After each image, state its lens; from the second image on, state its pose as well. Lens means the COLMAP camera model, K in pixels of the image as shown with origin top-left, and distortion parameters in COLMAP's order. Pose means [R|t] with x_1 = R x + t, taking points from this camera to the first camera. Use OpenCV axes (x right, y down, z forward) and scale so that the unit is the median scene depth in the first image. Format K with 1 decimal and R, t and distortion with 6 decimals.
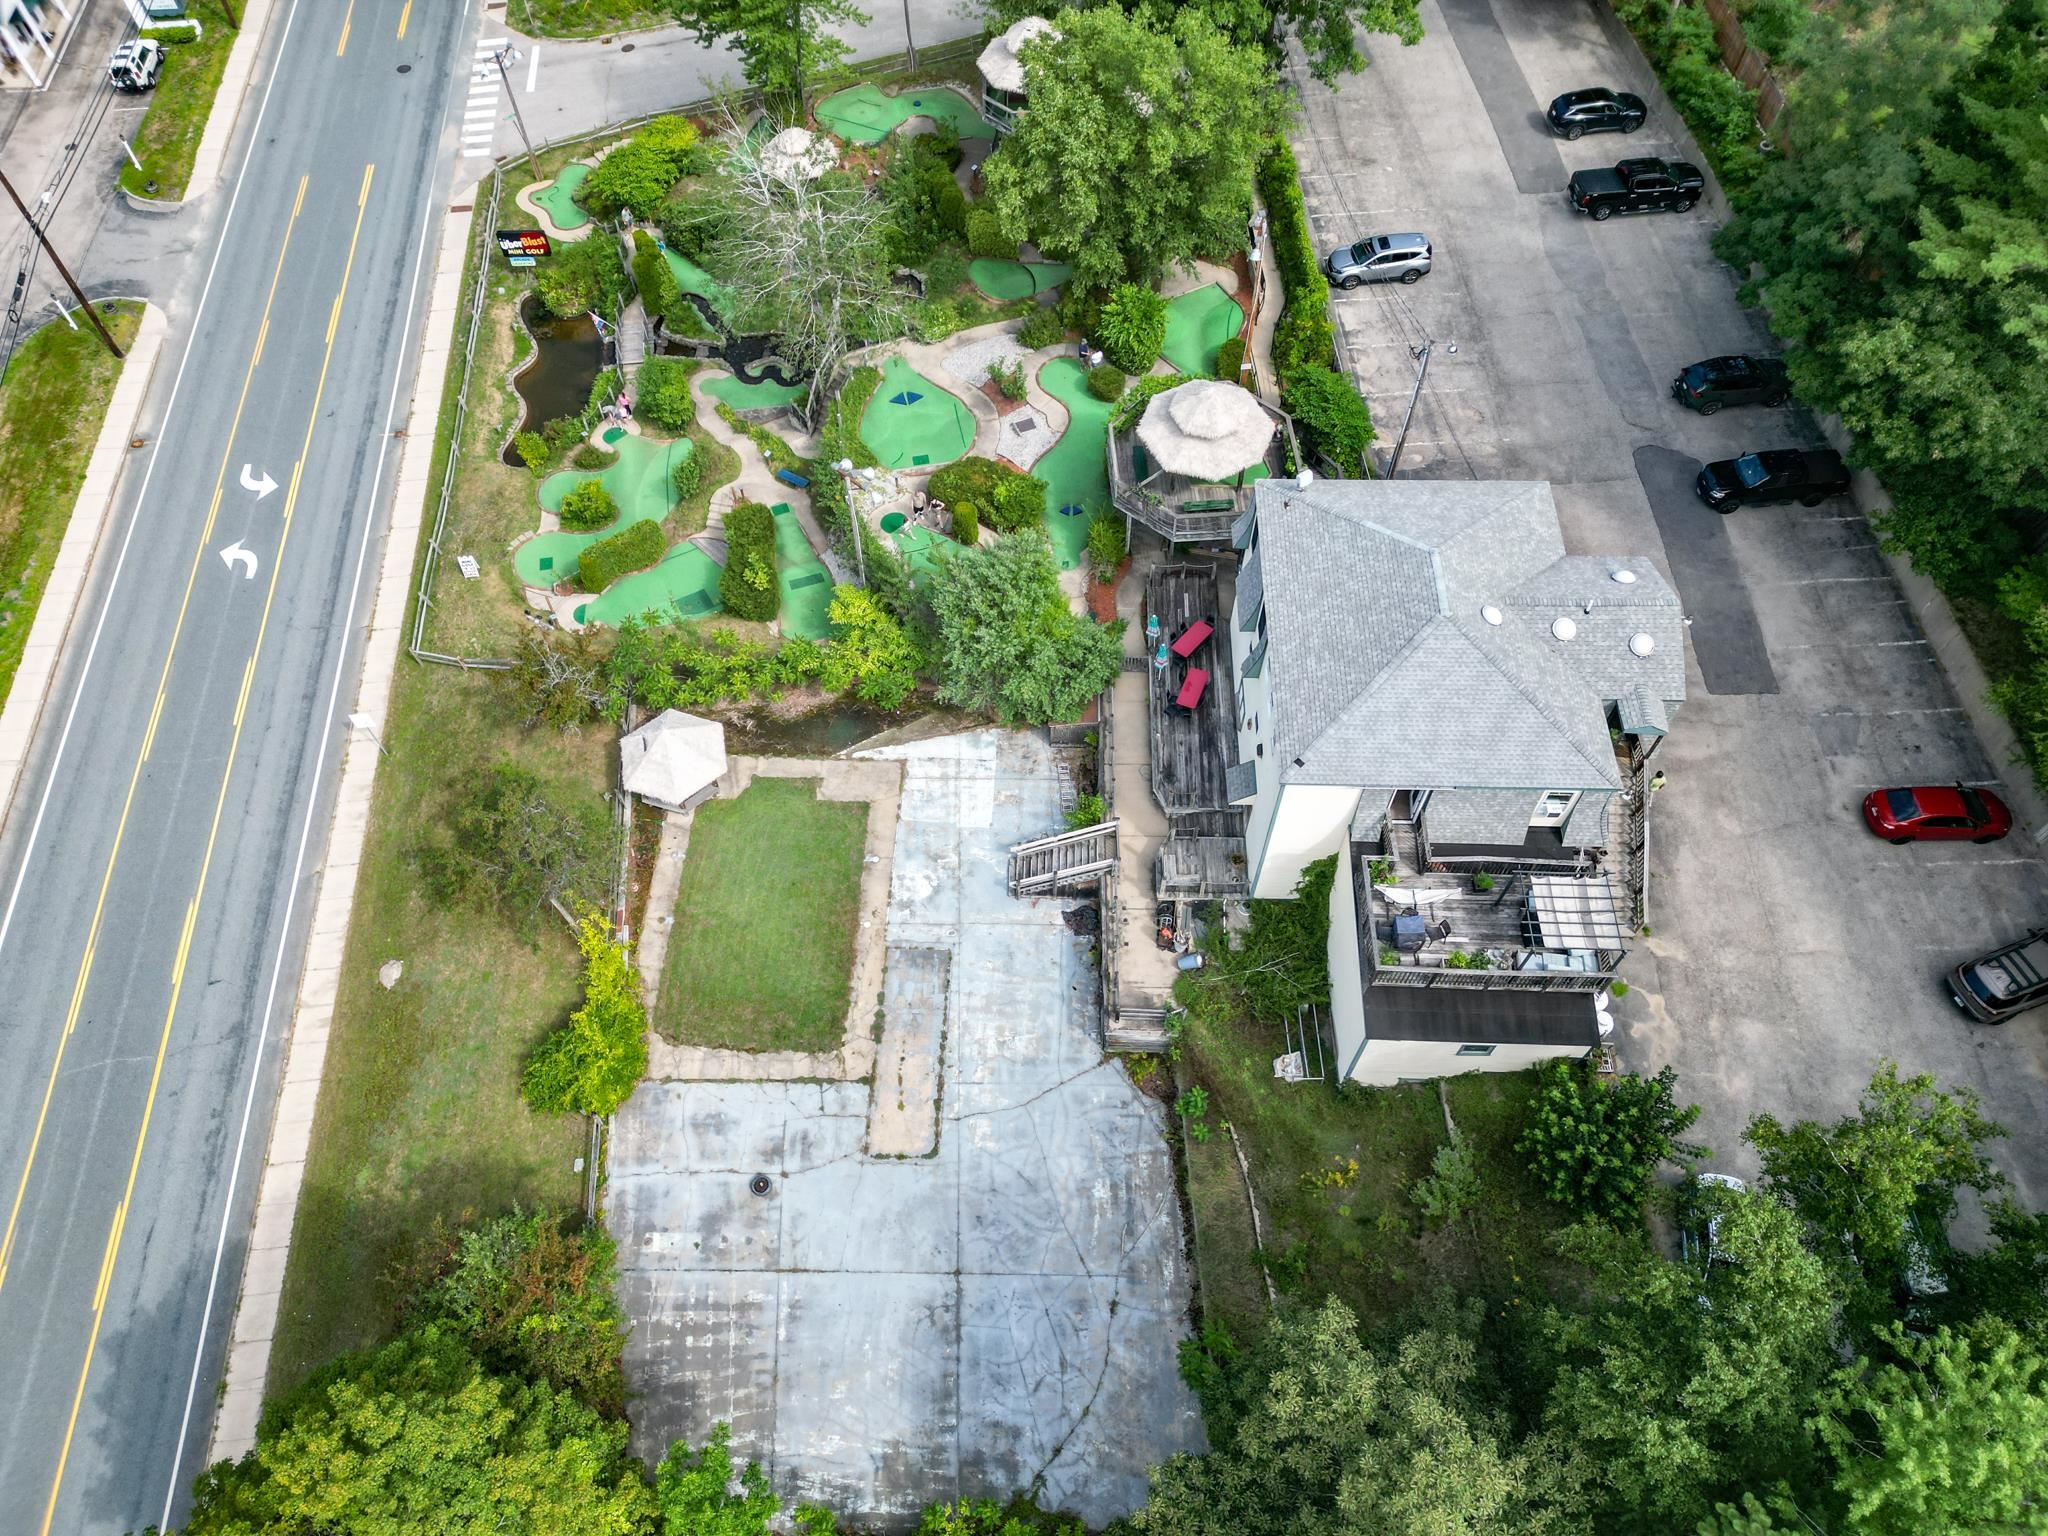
lens RADIAL K [[1422.3, 0, 1018.3], [0, 1422.3, 768.7], [0, 0, 1]] dist [0.098061, -0.109019]
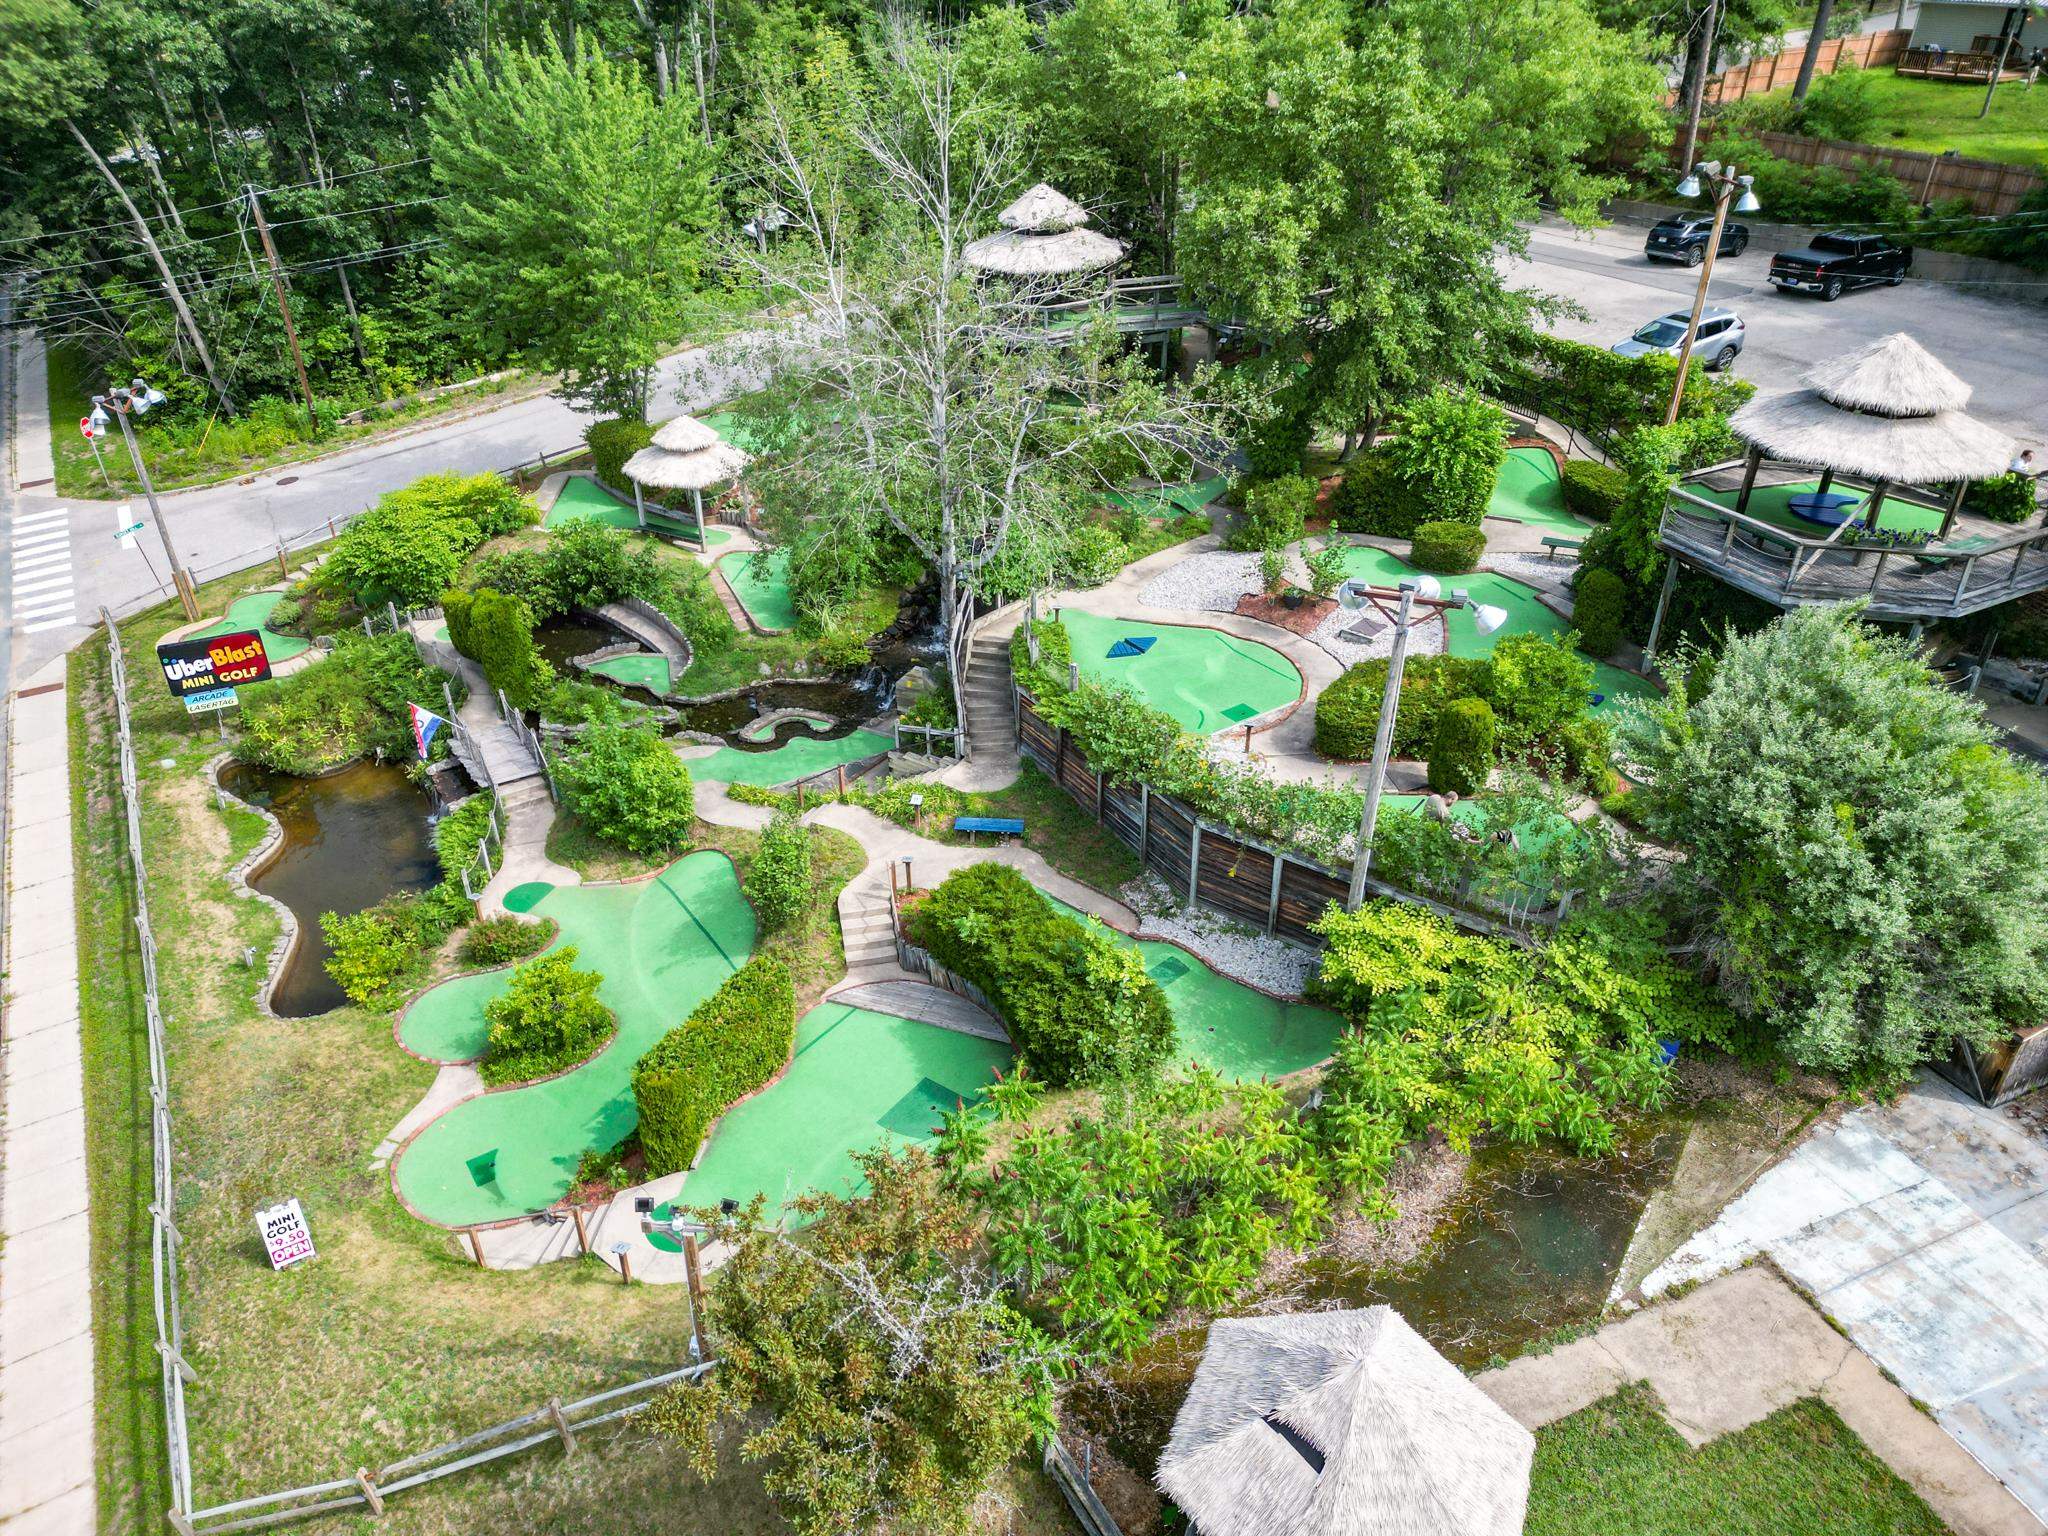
lens RADIAL K [[1406.9, 0, 1022.8], [0, 1406.9, 773.7], [0, 0, 1]] dist [0.094727, -0.086637]
pose [[0.905079, -0.215948, 0.366332, -0.367820], [0.353631, 0.860657, -0.366353, -0.045411], [-0.236173, 0.461124, 0.855328, 0.671098]]
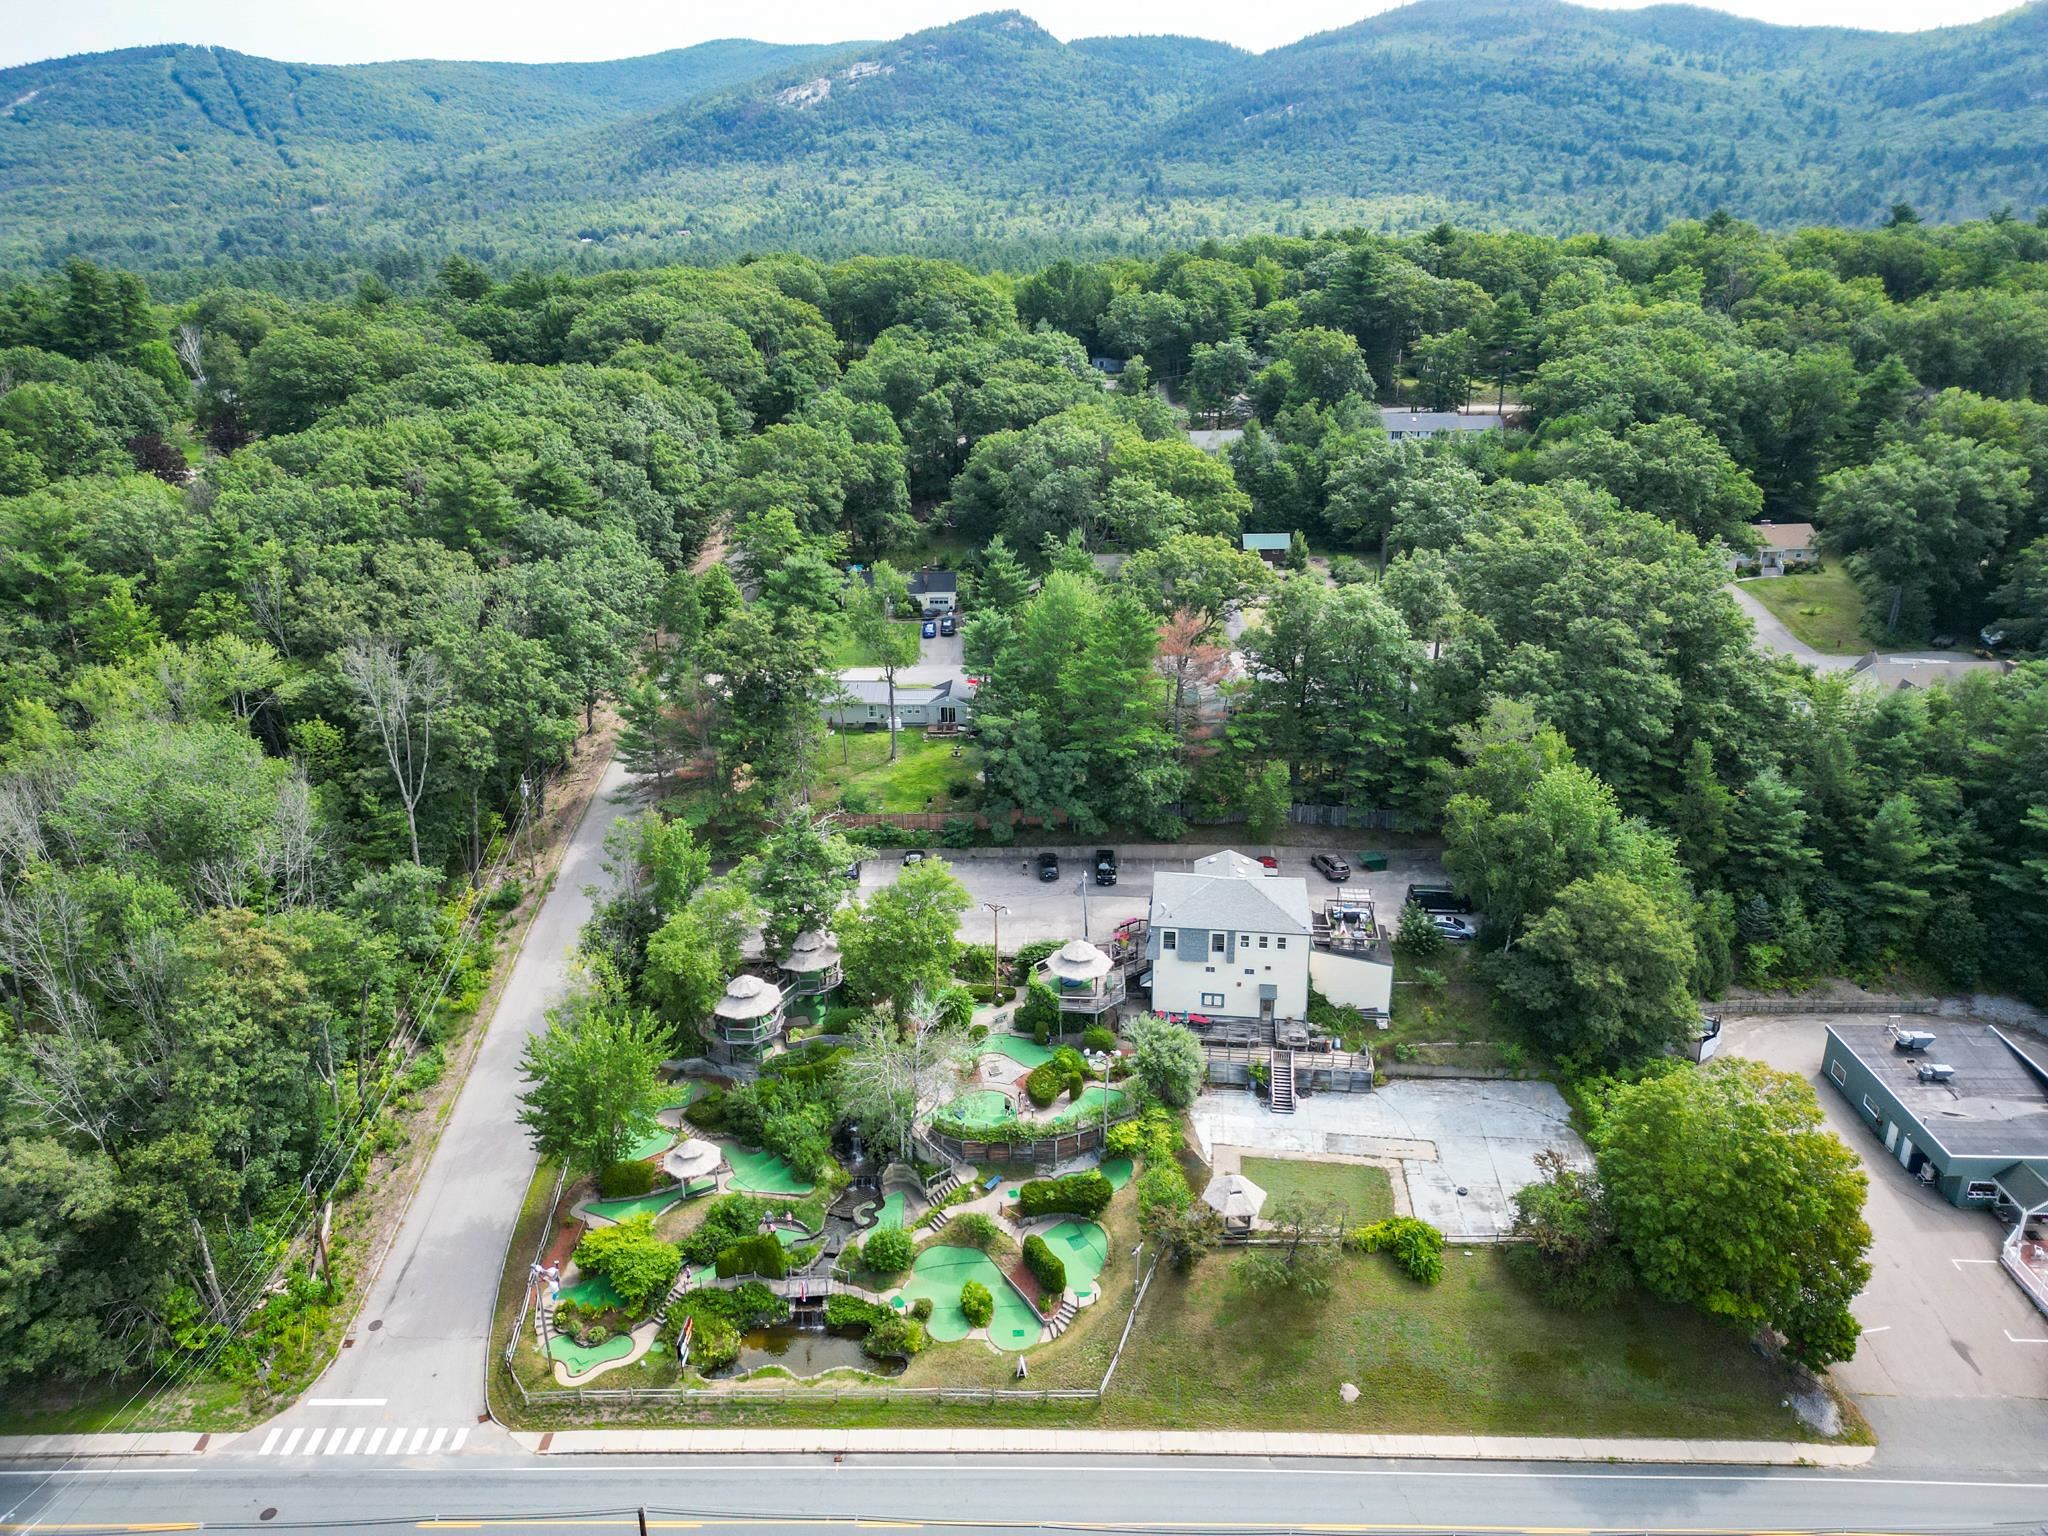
lens RADIAL K [[1422.3, 0, 1018.3], [0, 1422.3, 768.7], [0, 0, 1]] dist [0.098061, -0.109019]
pose [[0.099577, -0.353010, 0.930306, -1.655736], [0.844784, 0.524009, 0.108415, -0.670772], [-0.525761, 0.775112, 0.350396, 0.116583]]
